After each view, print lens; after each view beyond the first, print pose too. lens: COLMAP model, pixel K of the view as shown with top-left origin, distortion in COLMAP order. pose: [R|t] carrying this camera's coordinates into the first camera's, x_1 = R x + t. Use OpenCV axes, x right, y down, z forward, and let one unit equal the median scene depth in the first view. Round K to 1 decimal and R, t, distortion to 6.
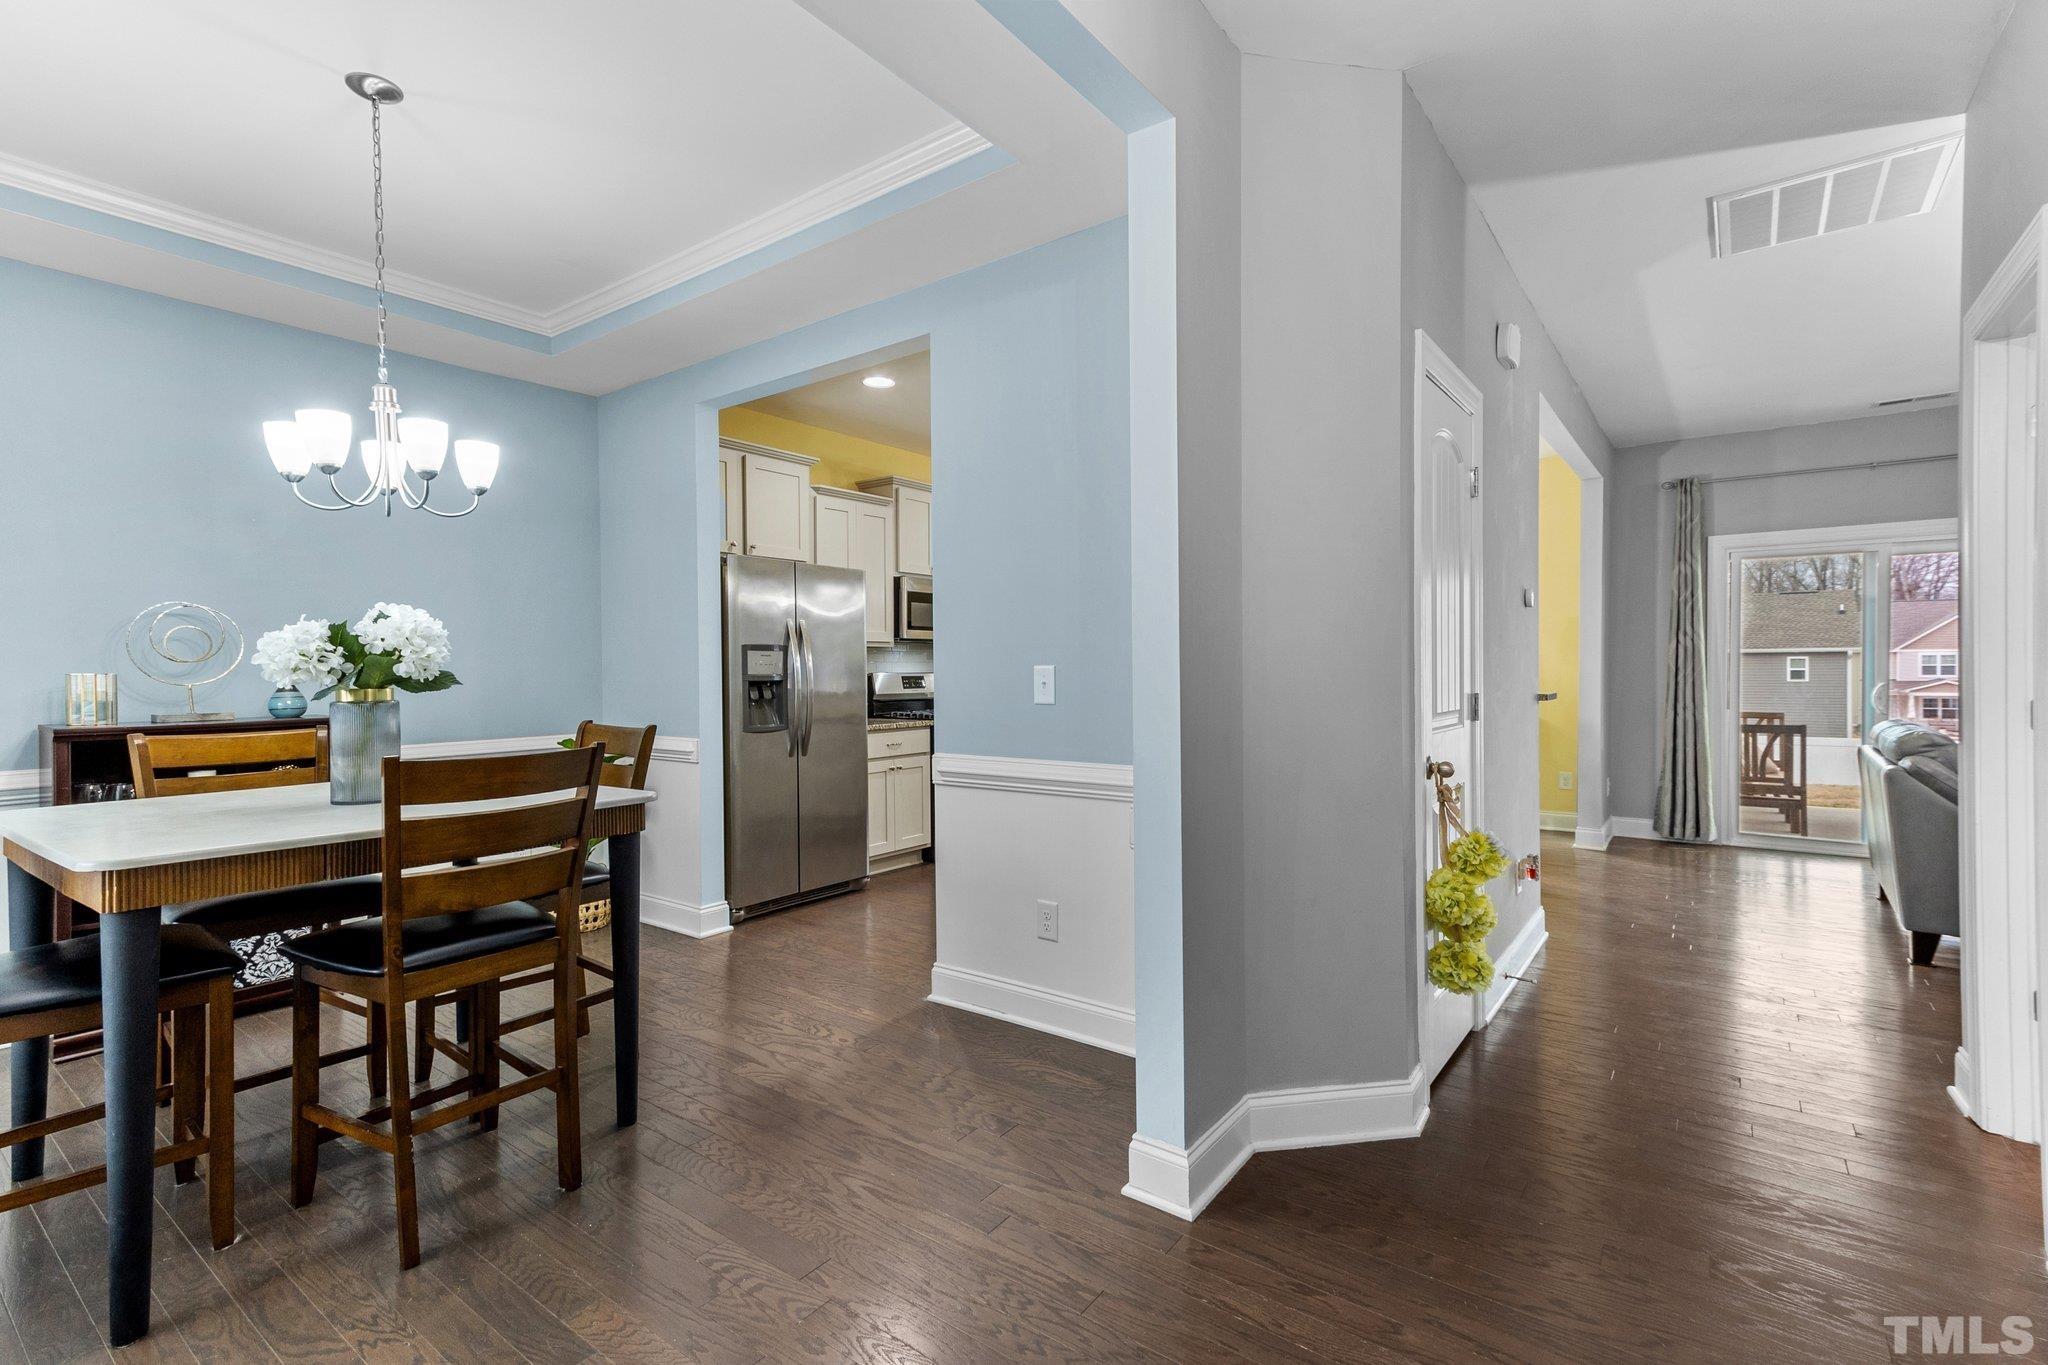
lens RADIAL K [[939.2, 0, 1019.3], [0, 939.2, 671.4], [0, 0, 1]] dist [0.019304, 0.000114]
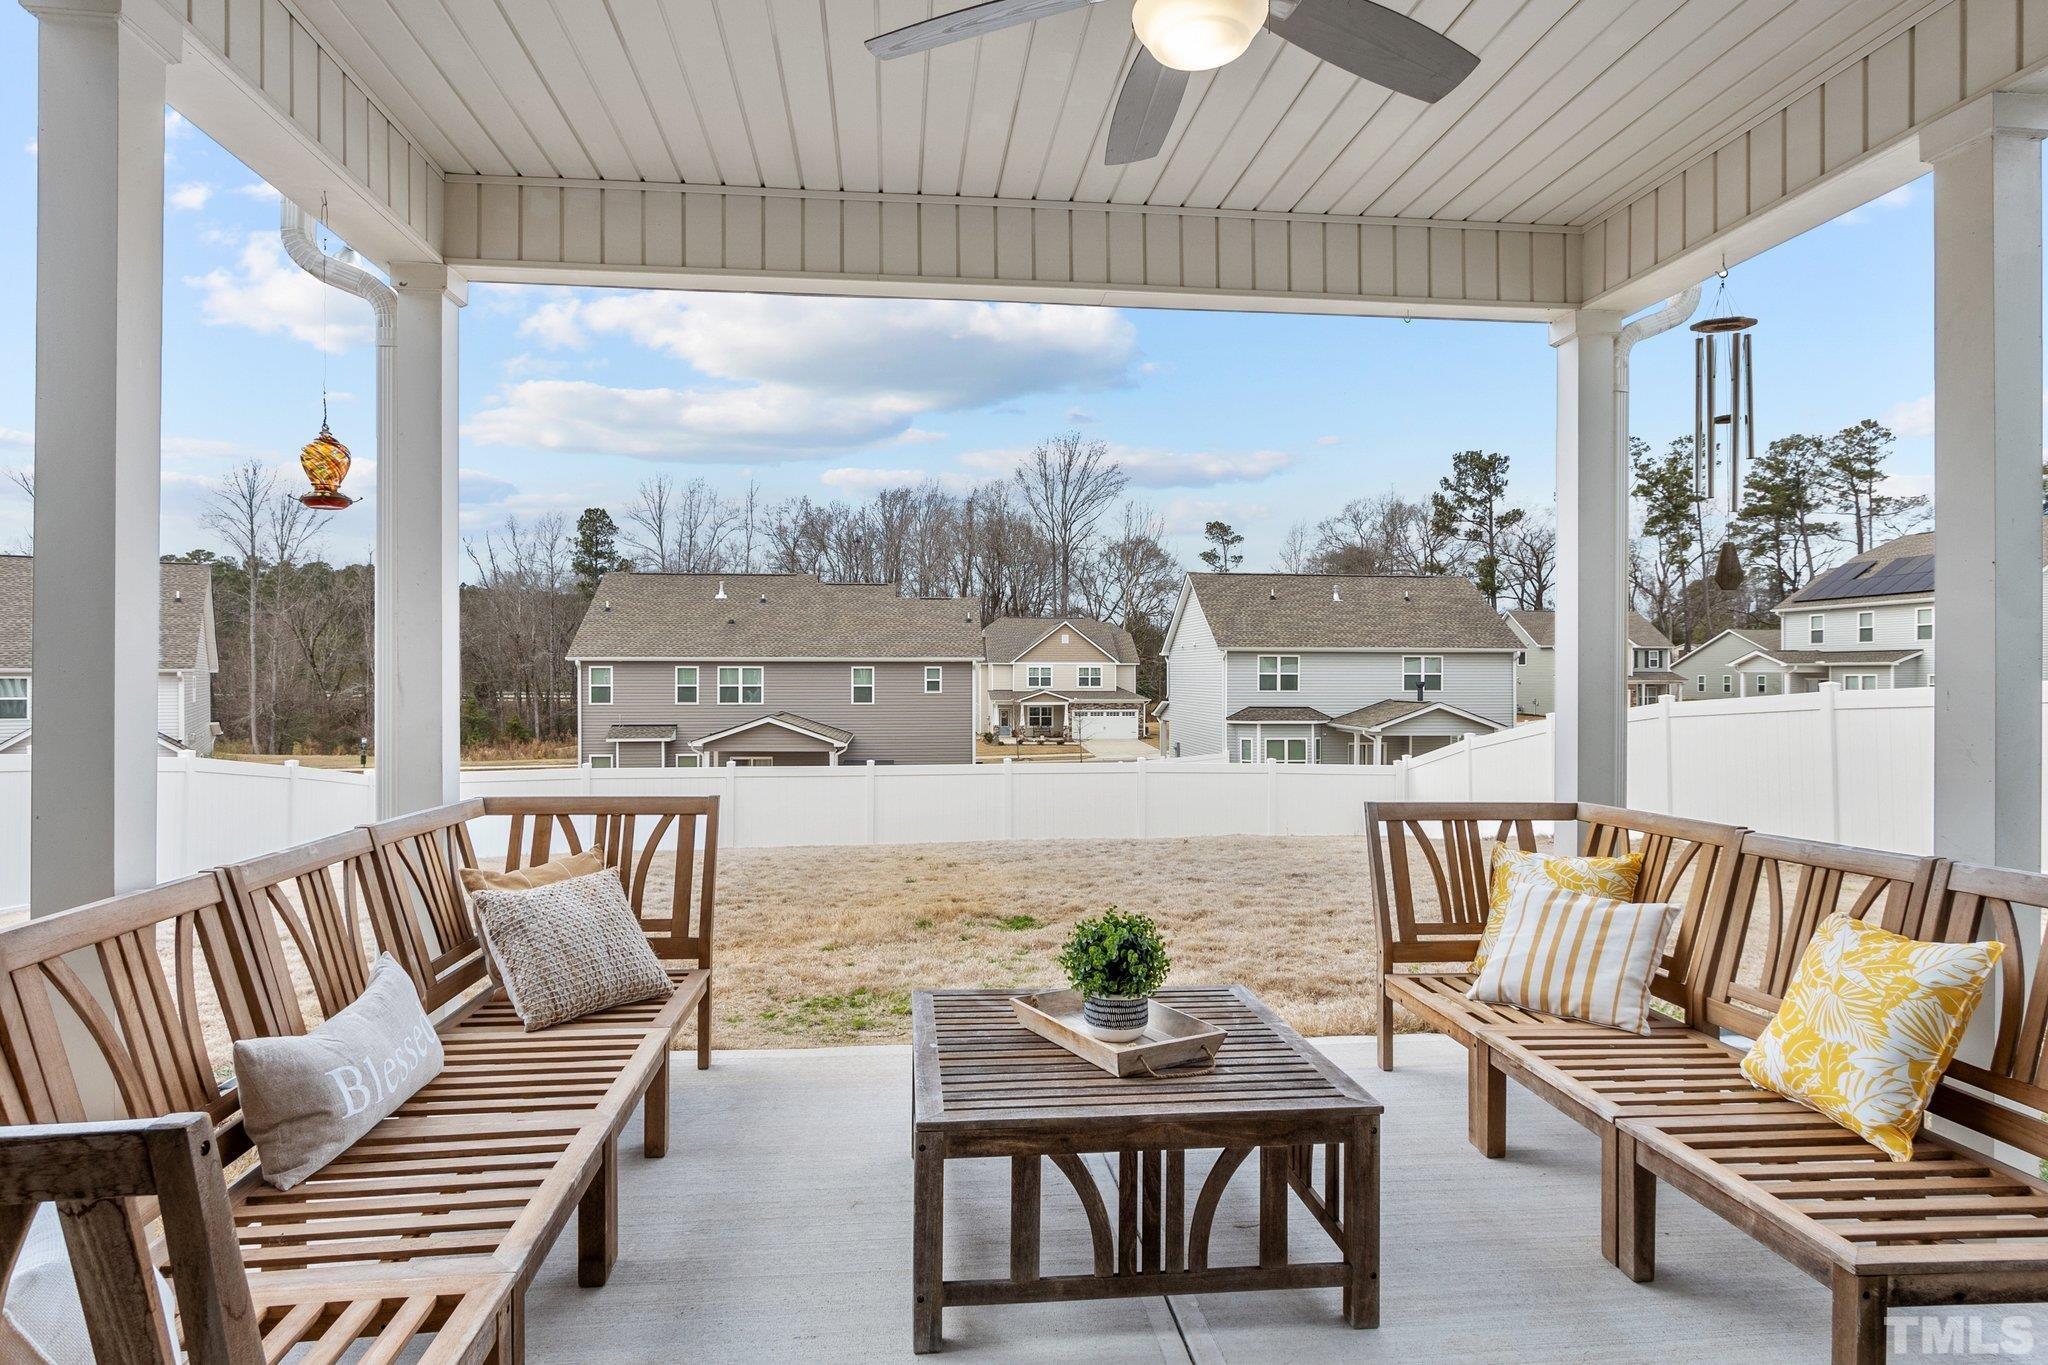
lens RADIAL K [[1101.8, 0, 1027.5], [0, 1101.8, 671.0], [0, 0, 1]] dist [-0.002620, 0.000085]
pose [[0.729109, 0.008323, 0.684347, 1.191002], [-0.001427, 0.999942, -0.010640, 0.002747], [-0.684396, 0.006781, 0.729079, 1.218448]]
